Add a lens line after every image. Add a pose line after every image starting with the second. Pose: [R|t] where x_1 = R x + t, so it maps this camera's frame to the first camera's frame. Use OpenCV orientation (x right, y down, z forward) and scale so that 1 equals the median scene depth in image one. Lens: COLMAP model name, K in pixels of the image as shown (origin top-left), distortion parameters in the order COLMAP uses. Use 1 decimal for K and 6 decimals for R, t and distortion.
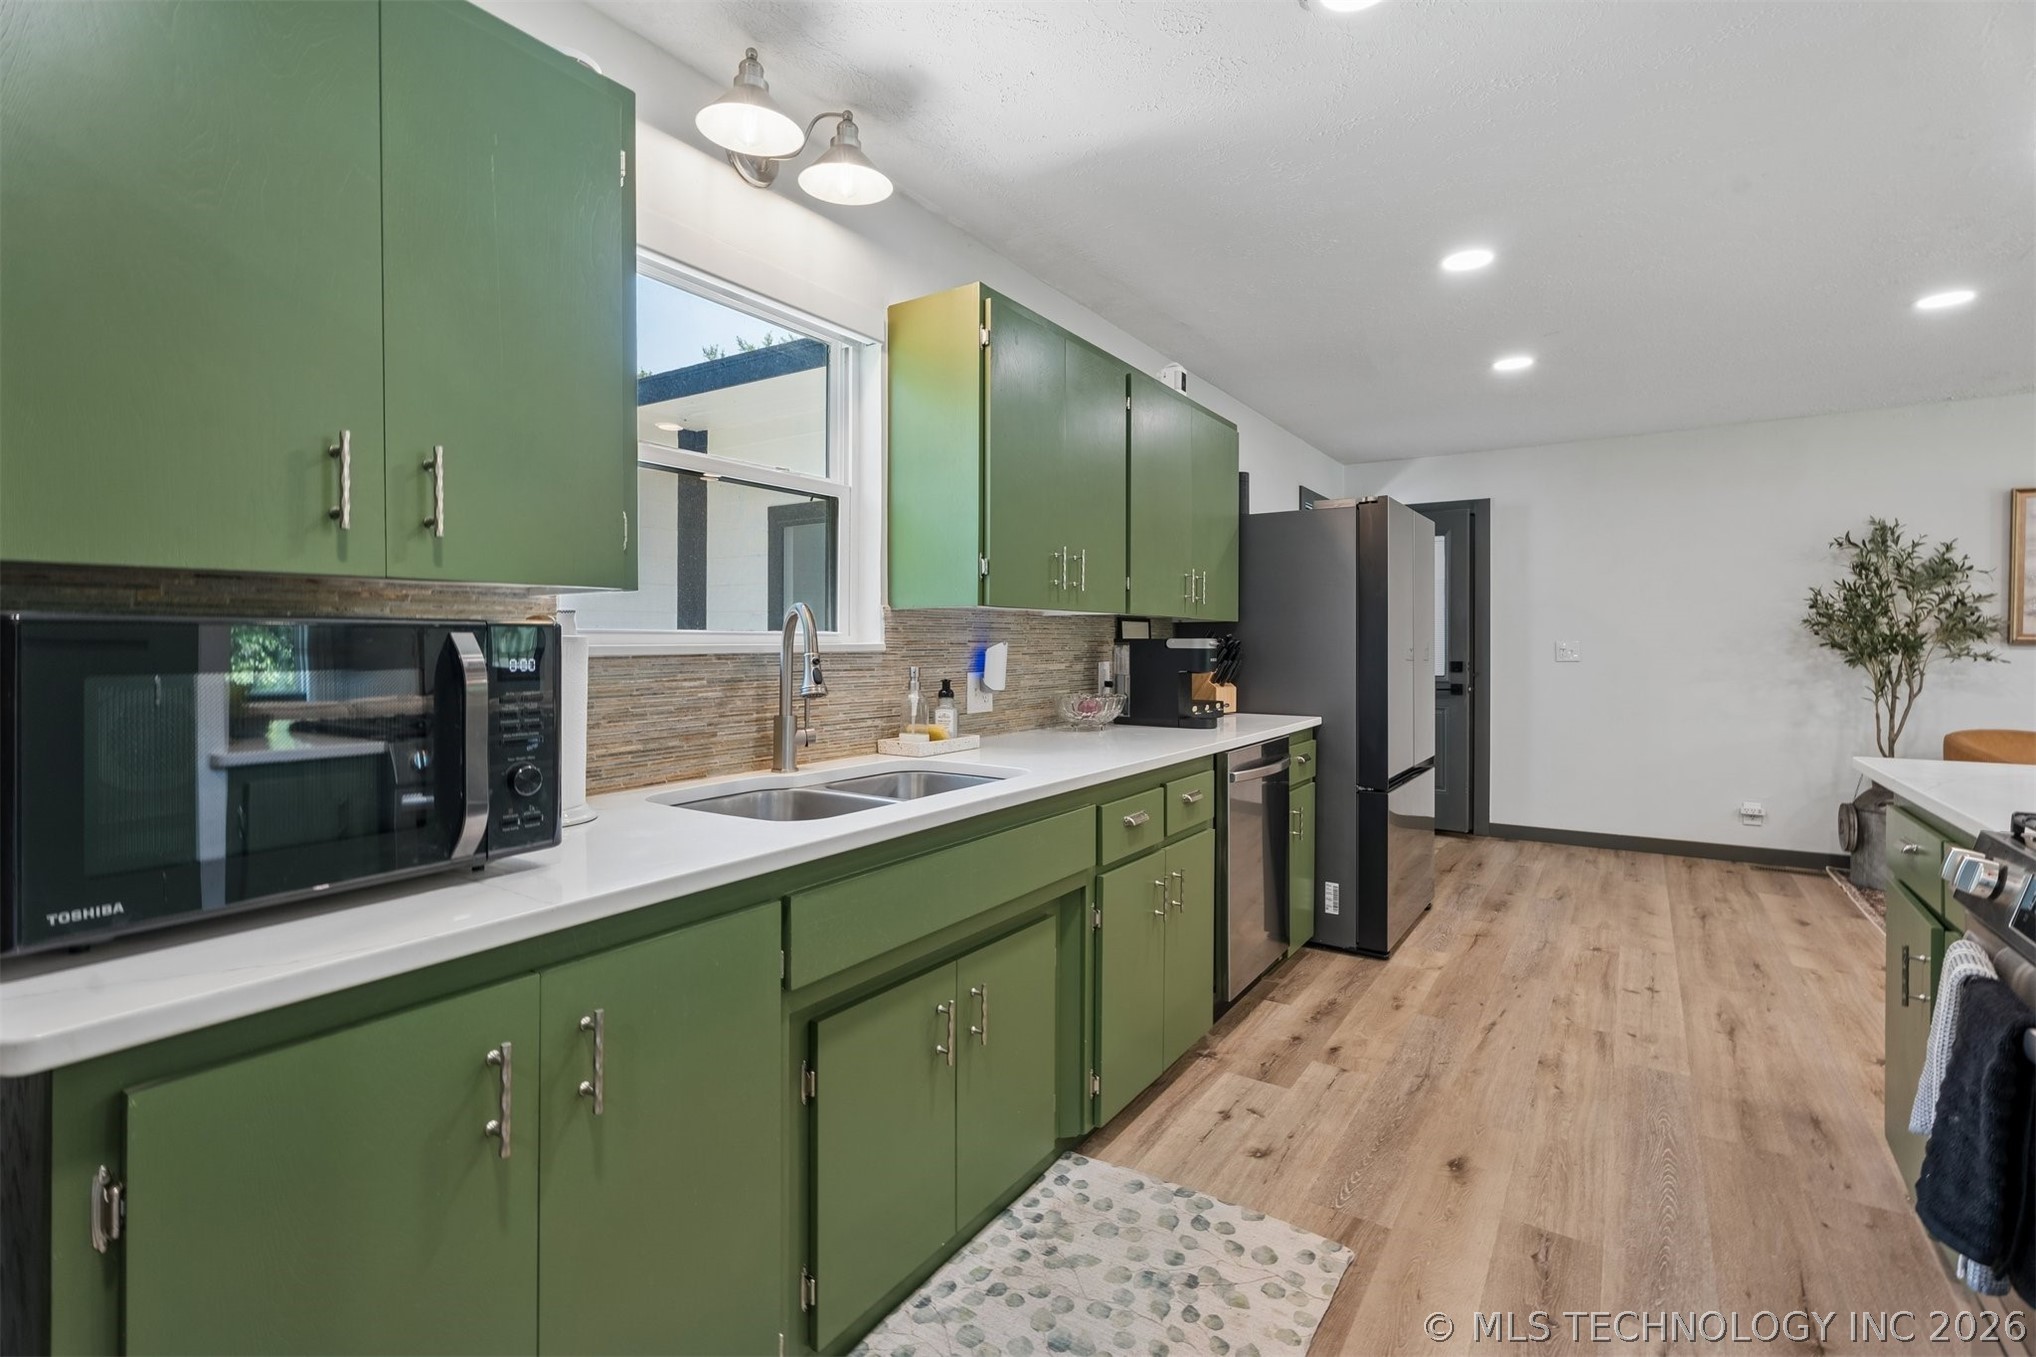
lens RADIAL K [[919.5, 0, 1014.8], [0, 919.5, 638.6], [0, 0, 1]] dist [-0.003046, 0.002492]
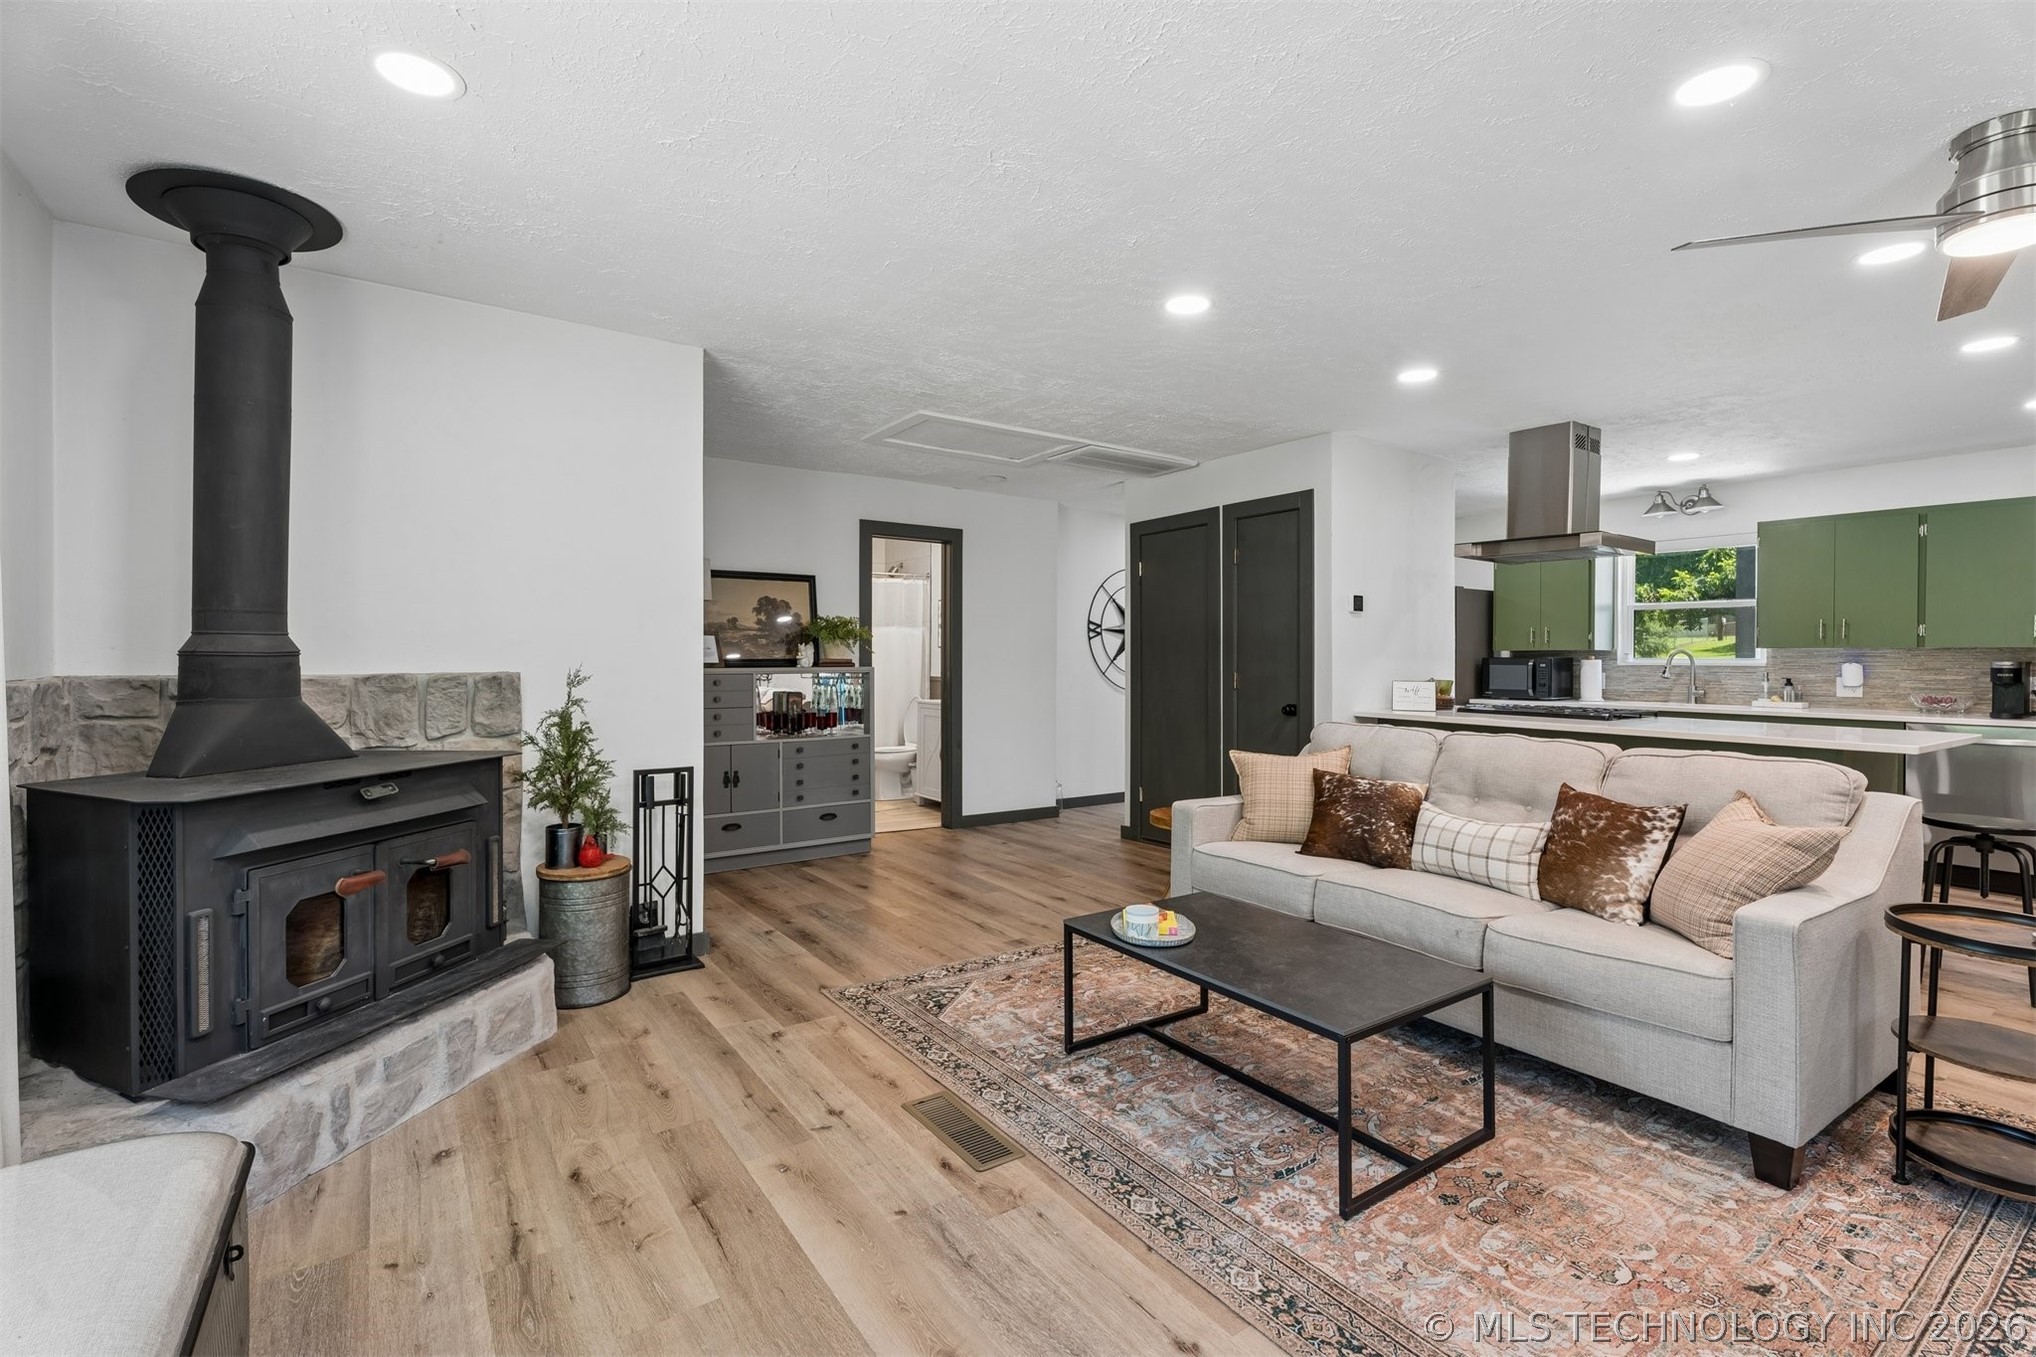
lens RADIAL K [[919.5, 0, 1027.8], [0, 919.5, 662.2], [0, 0, 1]] dist [-0.003046, 0.002492]
pose [[-0.350588, 0.000370, -0.936530, 2.613362], [-0.002276, 0.999997, 0.001247, 0.004273], [0.936527, 0.002568, -0.350586, -0.002216]]
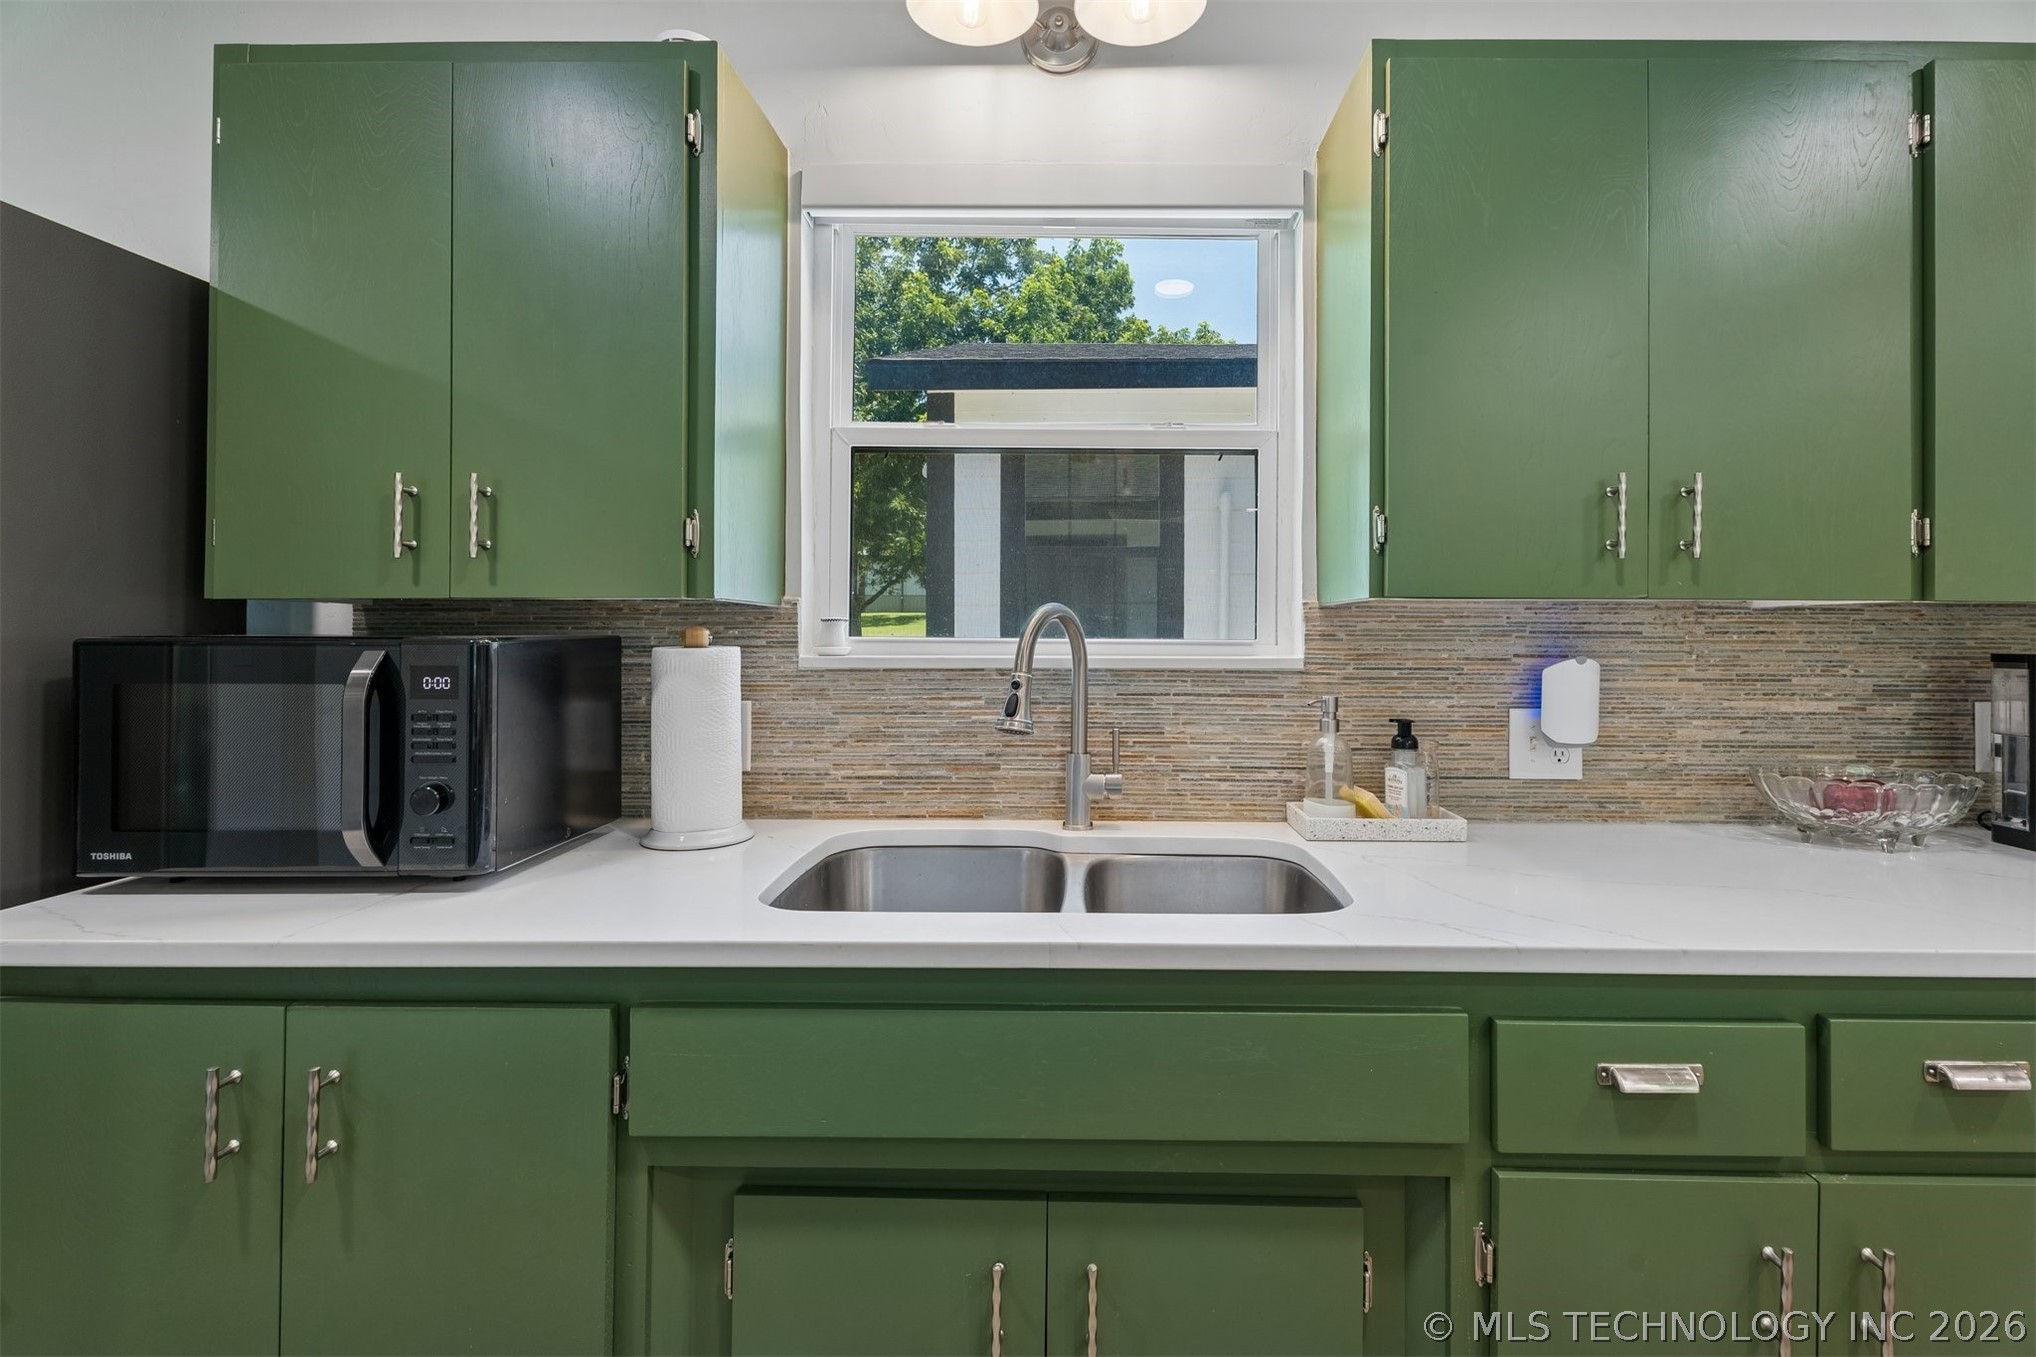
lens RADIAL K [[919.5, 0, 1076.1], [0, 919.5, 626.0], [0, 0, 1]] dist [-0.003046, 0.002492]
pose [[0.552420, -0.003865, -0.833557, 0.289299], [-0.002301, 0.999978, -0.006162, -0.011903], [0.833563, 0.005322, 0.552399, 0.447631]]
